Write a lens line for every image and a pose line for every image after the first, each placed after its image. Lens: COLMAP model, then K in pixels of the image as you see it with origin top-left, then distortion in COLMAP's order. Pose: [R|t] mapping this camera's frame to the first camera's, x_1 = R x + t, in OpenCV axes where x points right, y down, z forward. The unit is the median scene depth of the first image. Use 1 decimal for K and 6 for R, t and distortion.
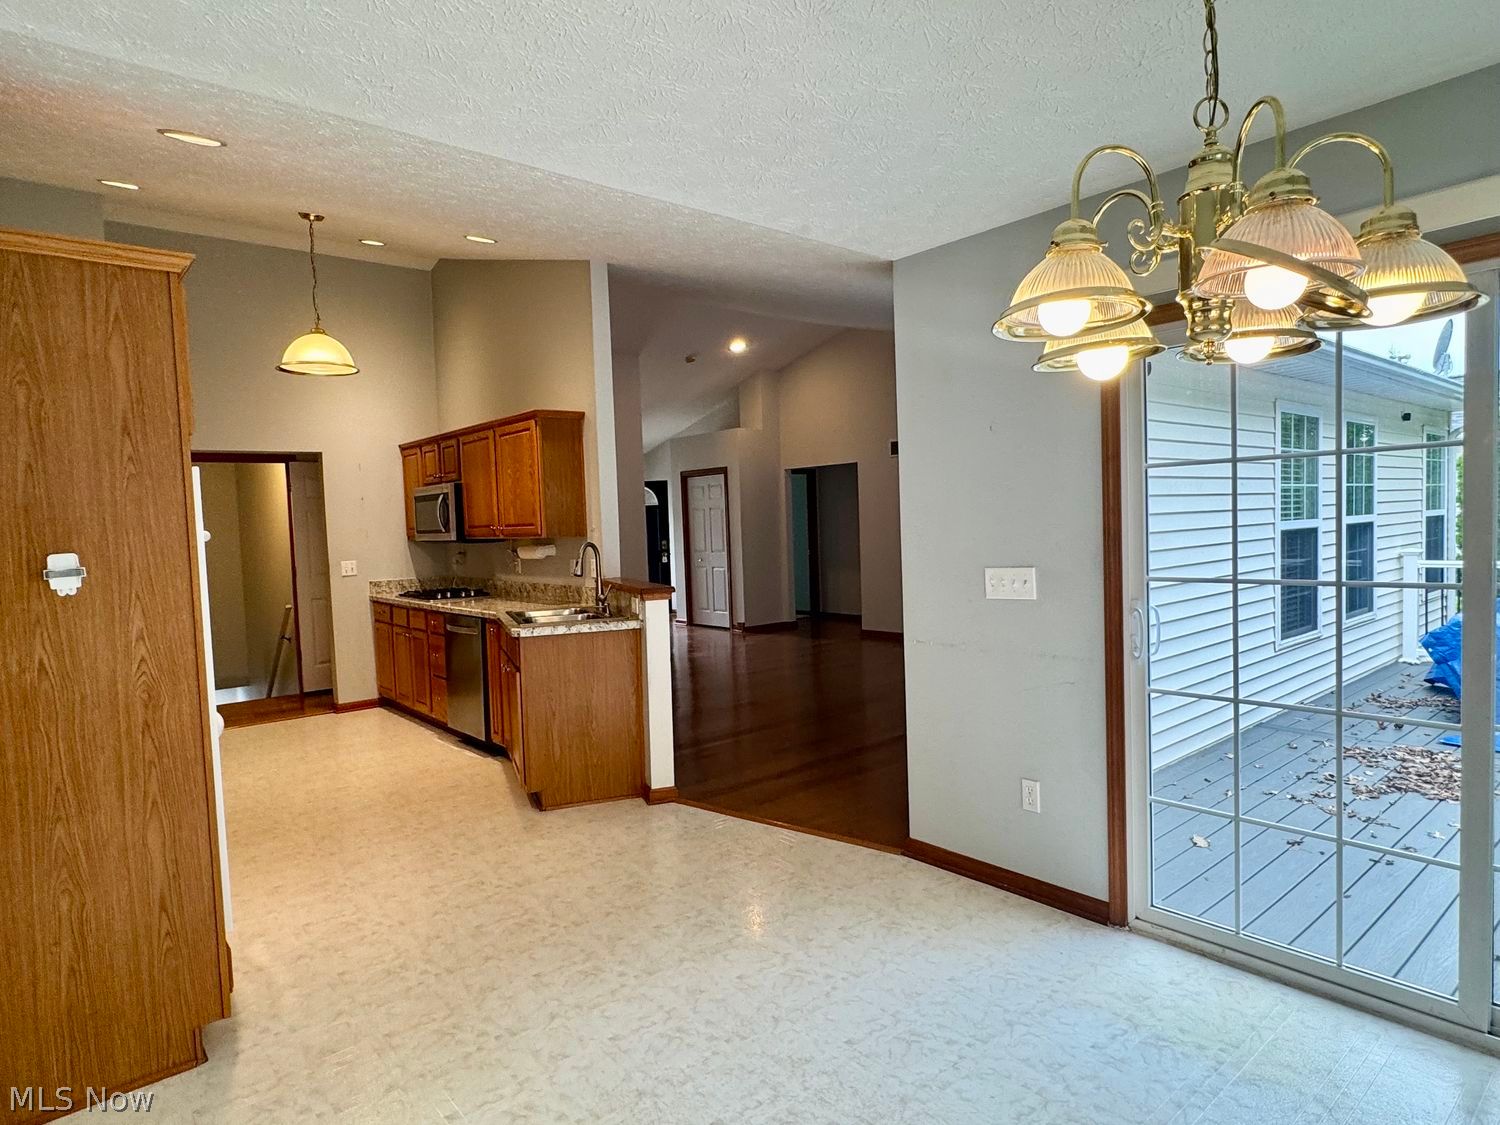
lens RADIAL K [[861.3, 0, 751.4], [0, 861.3, 567.7], [0, 0, 1]] dist [-0.004899, 0.003764]
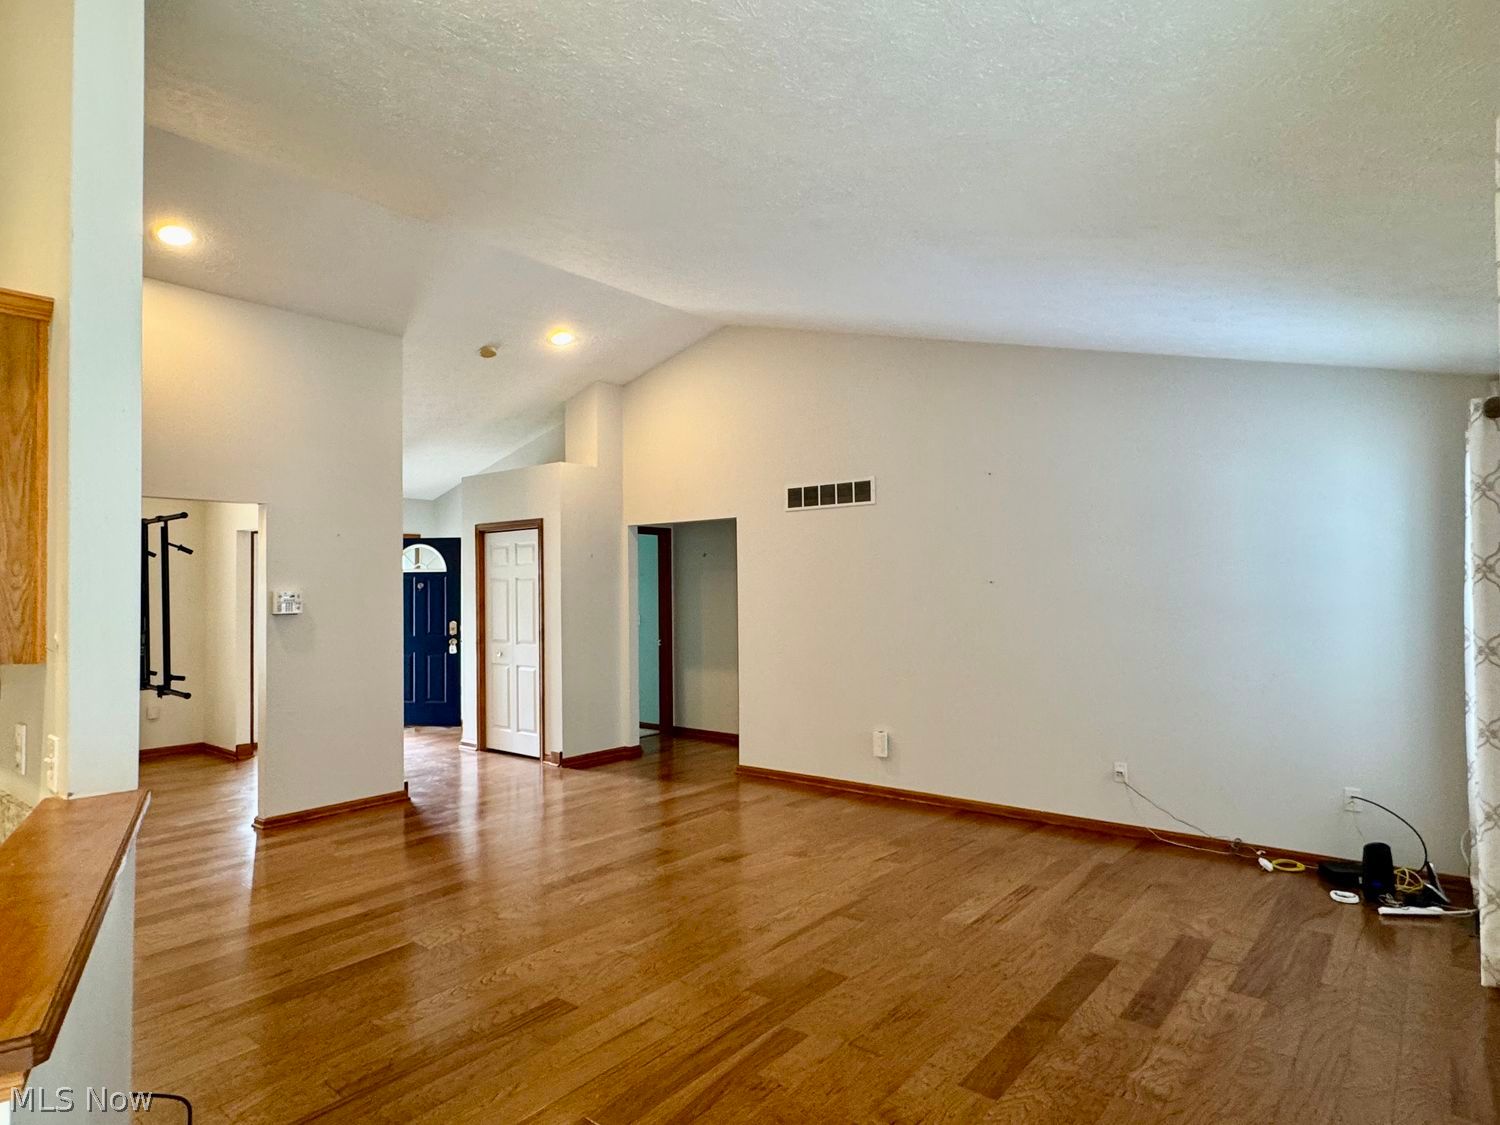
lens RADIAL K [[861.3, 0, 744.9], [0, 861.3, 569.7], [0, 0, 1]] dist [-0.004899, 0.003764]
pose [[0.983915, 0.028896, 0.176283, 0.022615], [-0.014859, 0.996649, -0.080436, -0.059736], [-0.178016, 0.076522, 0.981048, 0.736927]]
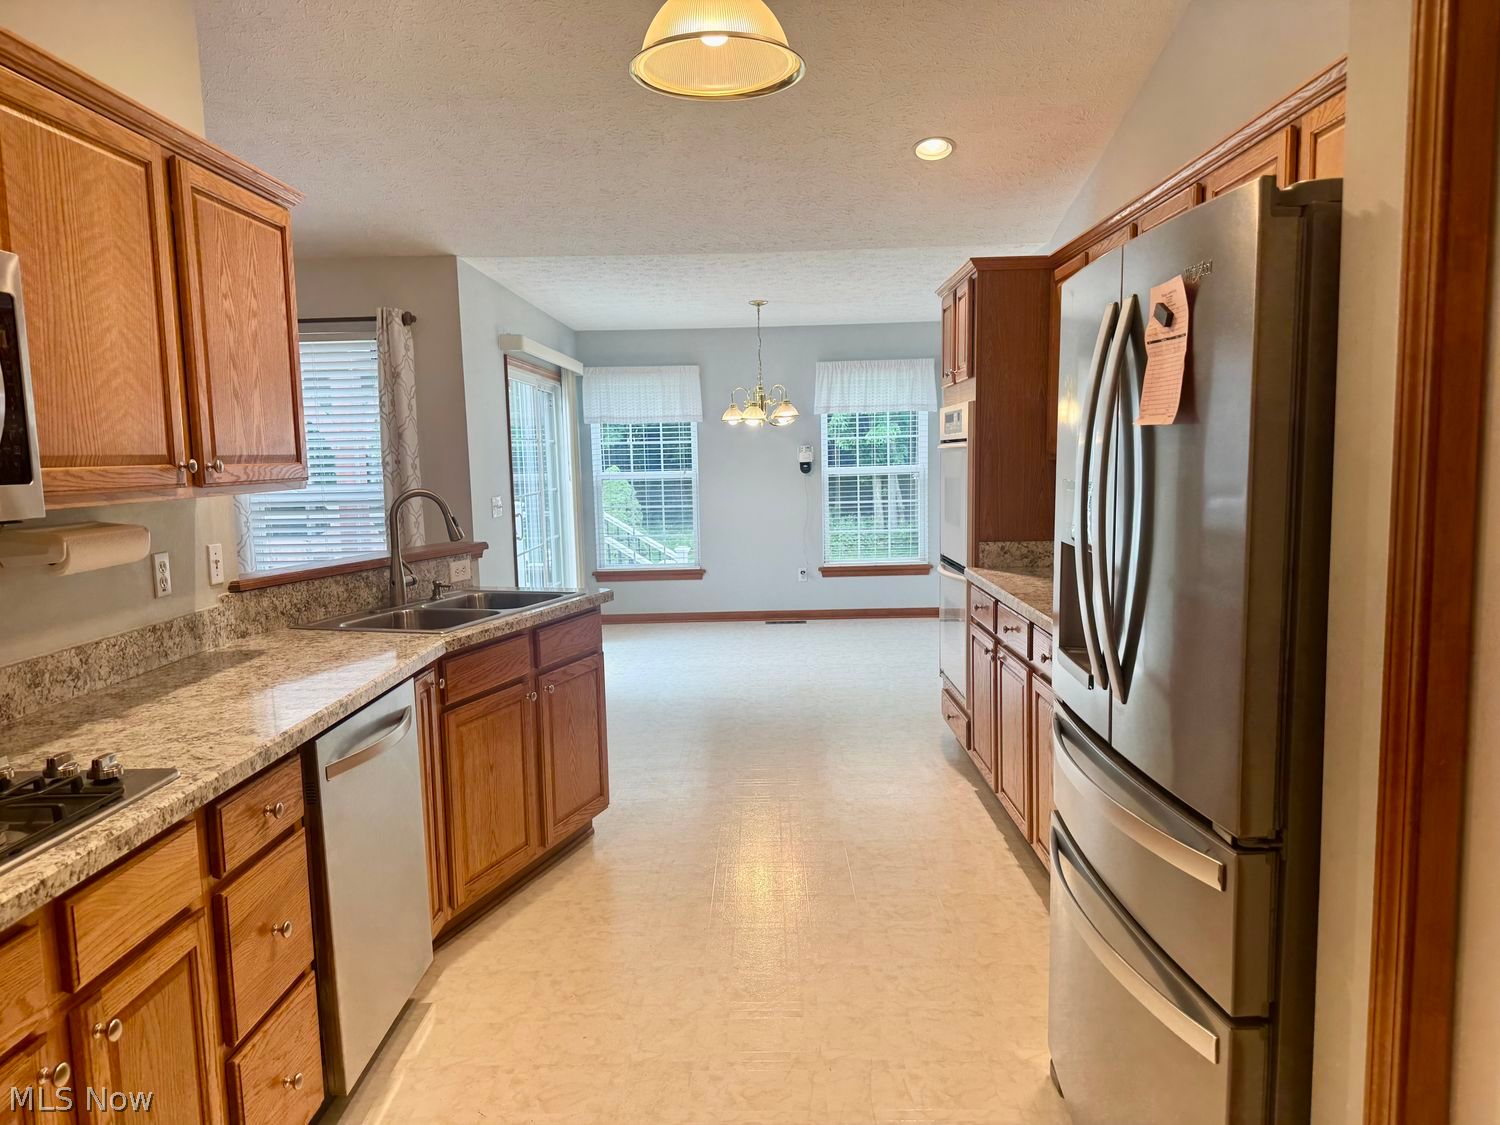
lens RADIAL K [[1050.5, 0, 741.9], [0, 1050.5, 565.1], [0, 0, 1]] dist [0.011141, -0.000945]
pose [[-0.744351, -0.015611, 0.667606, -0.896928], [0.088116, 0.988689, 0.121364, -0.049205], [-0.661949, 0.149165, -0.734556, 1.456213]]
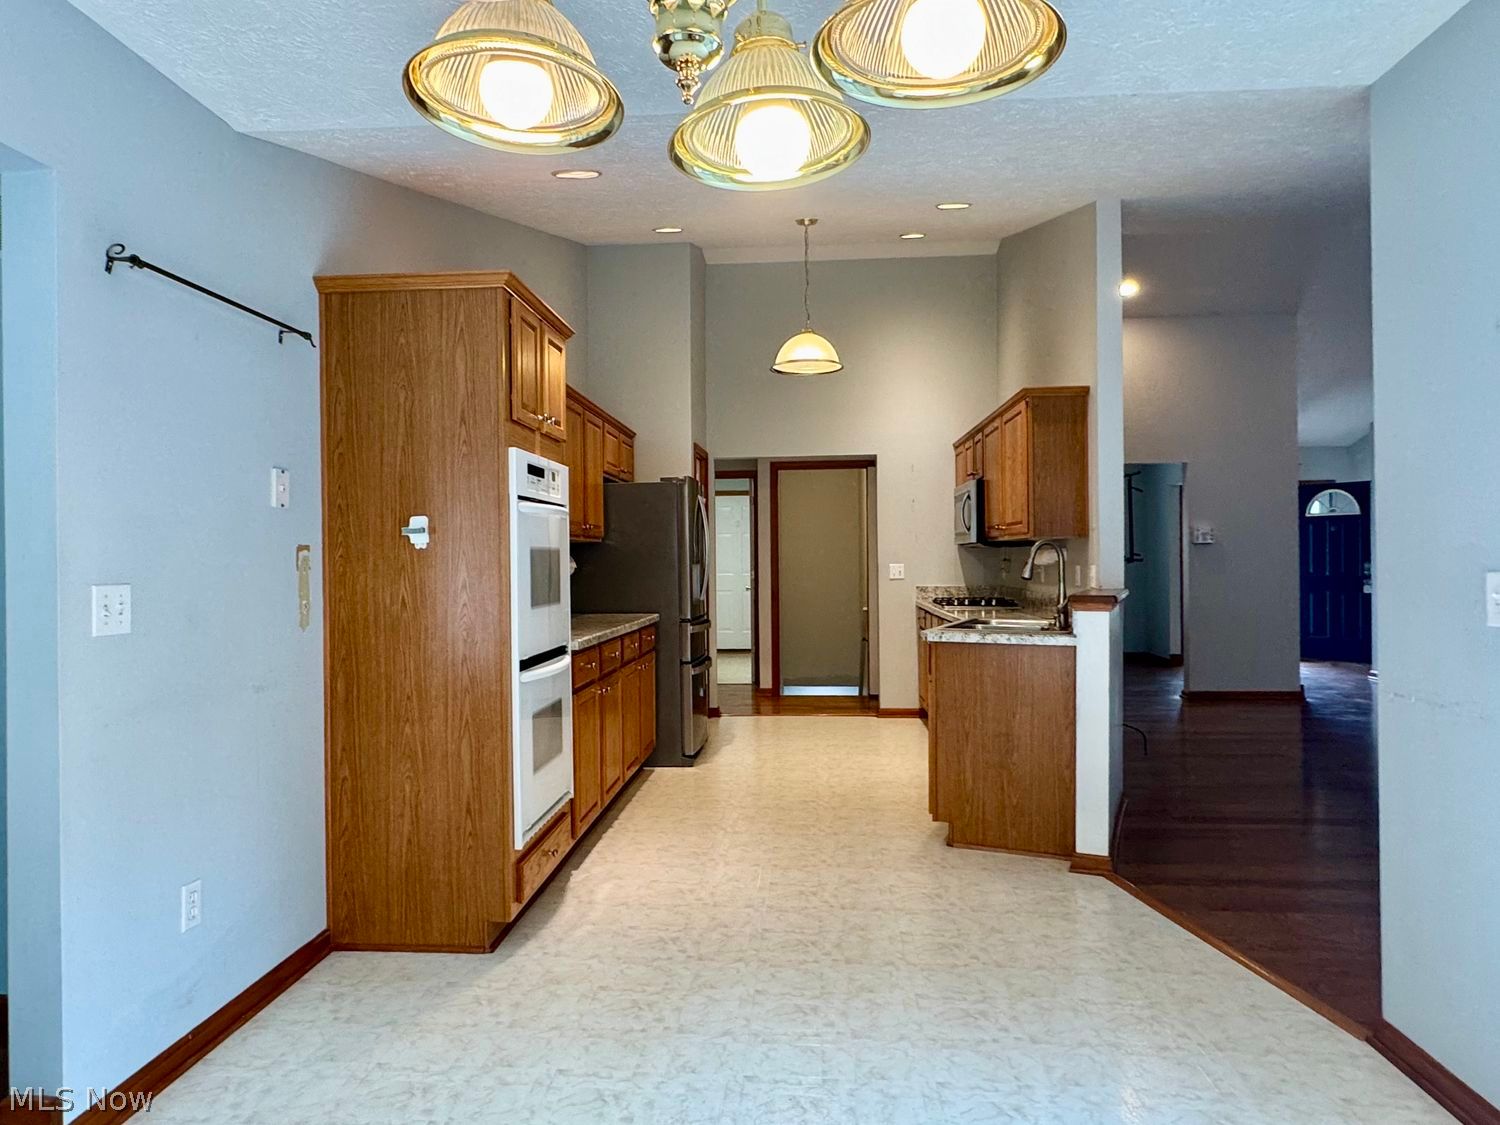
lens RADIAL K [[958.2, 0, 734.8], [0, 958.2, 558.2], [0, 0, 1]] dist [-0.004208, 0.002541]
pose [[0.707654, 0.027663, -0.706018, 0.256073], [-0.055181, 0.998345, -0.016192, 0.020188], [0.704402, 0.050417, 0.708009, 0.142825]]
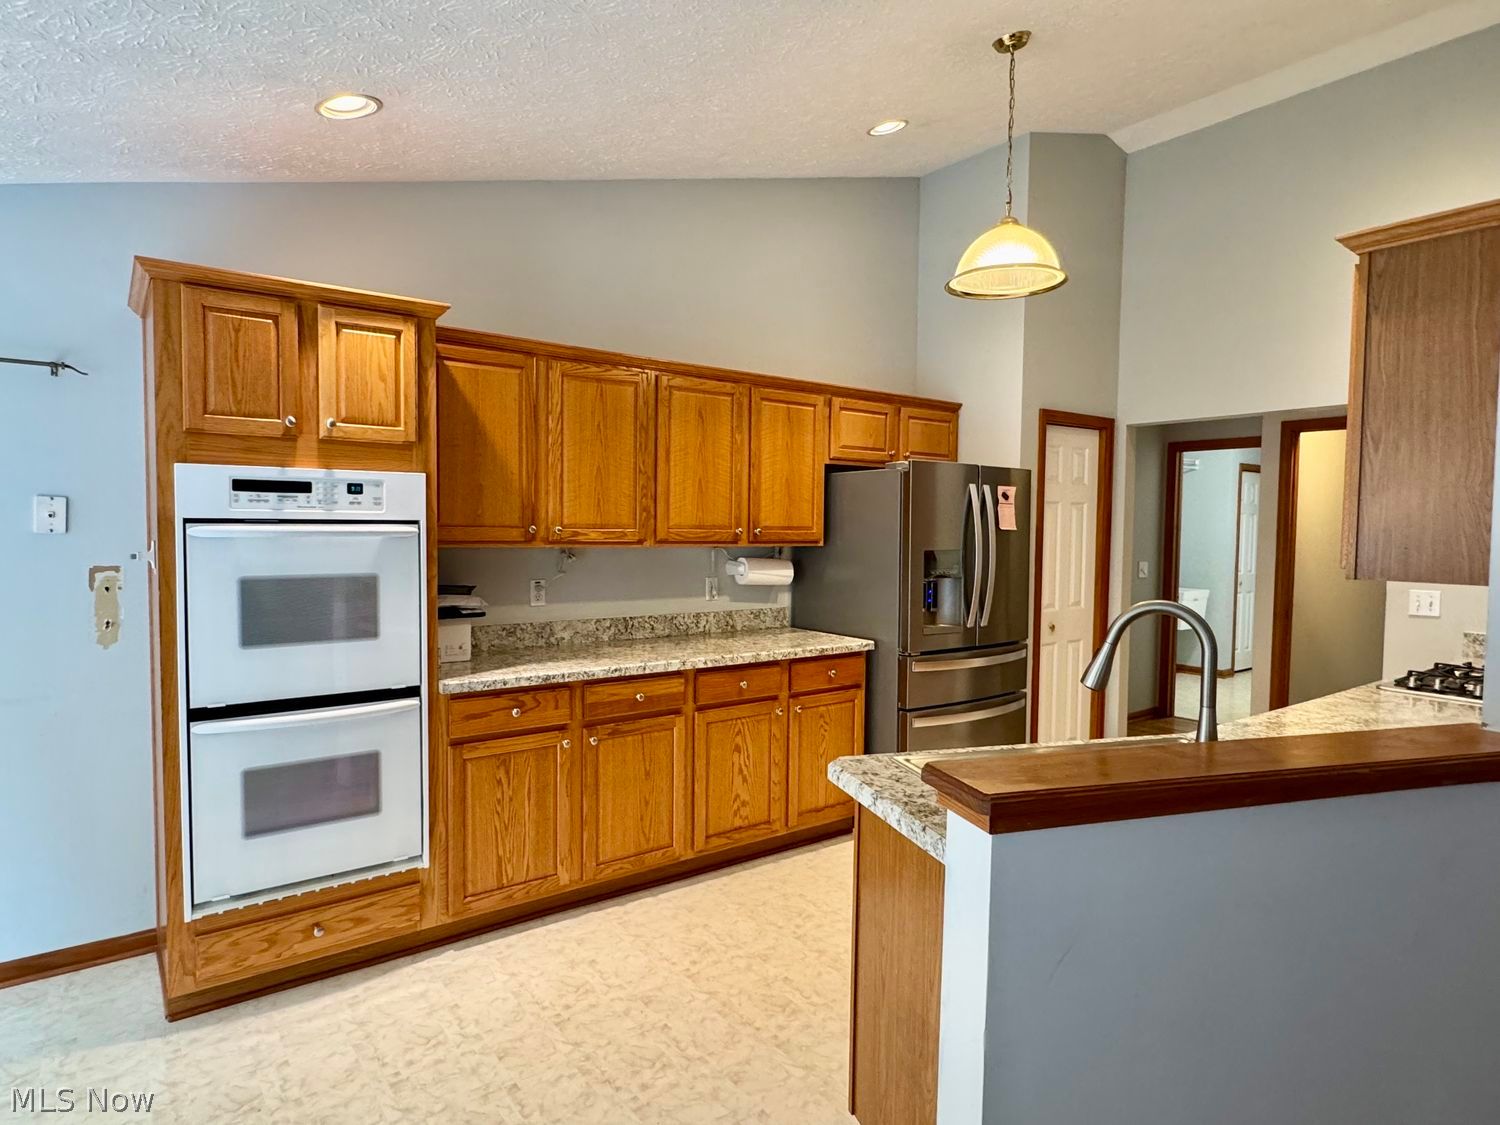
lens RADIAL K [[861.3, 0, 743.9], [0, 861.3, 567.5], [0, 0, 1]] dist [-0.004899, 0.003764]
pose [[-0.061364, 0.084813, -0.994506, 0.170430], [-0.063740, 0.994017, 0.088704, -0.064664], [0.996078, 0.068833, -0.055590, 0.875356]]
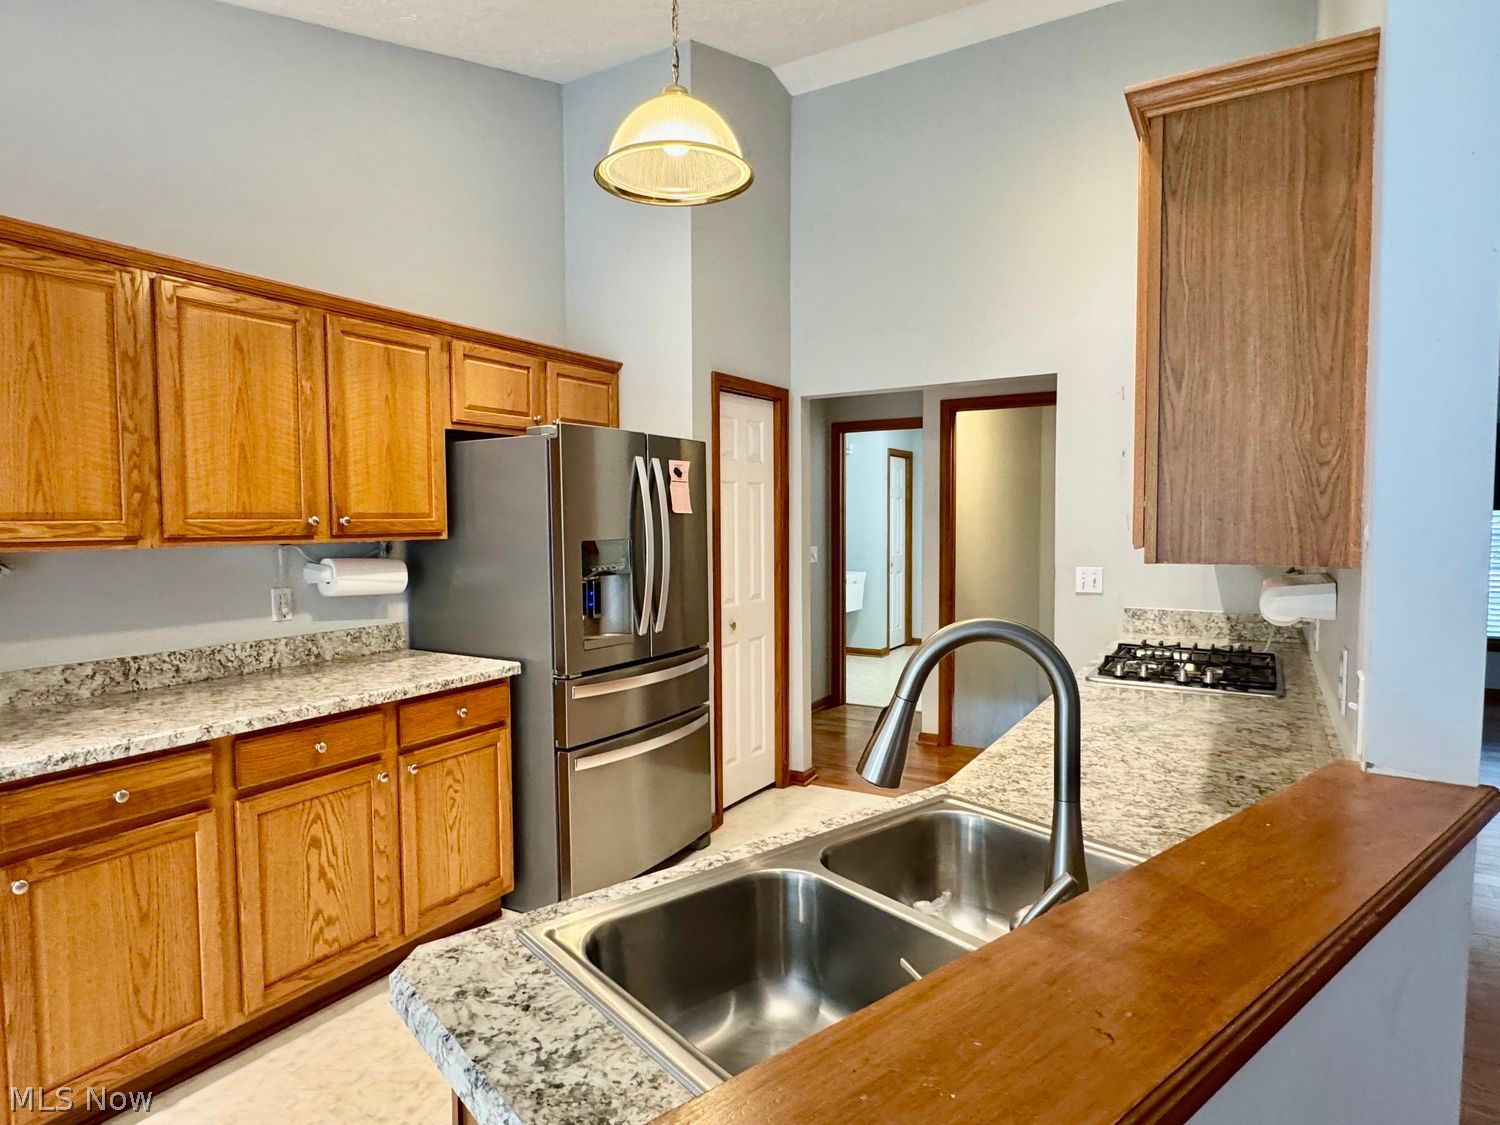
lens RADIAL K [[861.3, 0, 741.9], [0, 861.3, 557.2], [0, 0, 1]] dist [-0.004899, 0.003764]
pose [[0.315576, 0.078483, -0.945649, -0.023763], [-0.056436, 0.996362, 0.063858, -0.054026], [0.947220, 0.033217, 0.318858, 0.910594]]
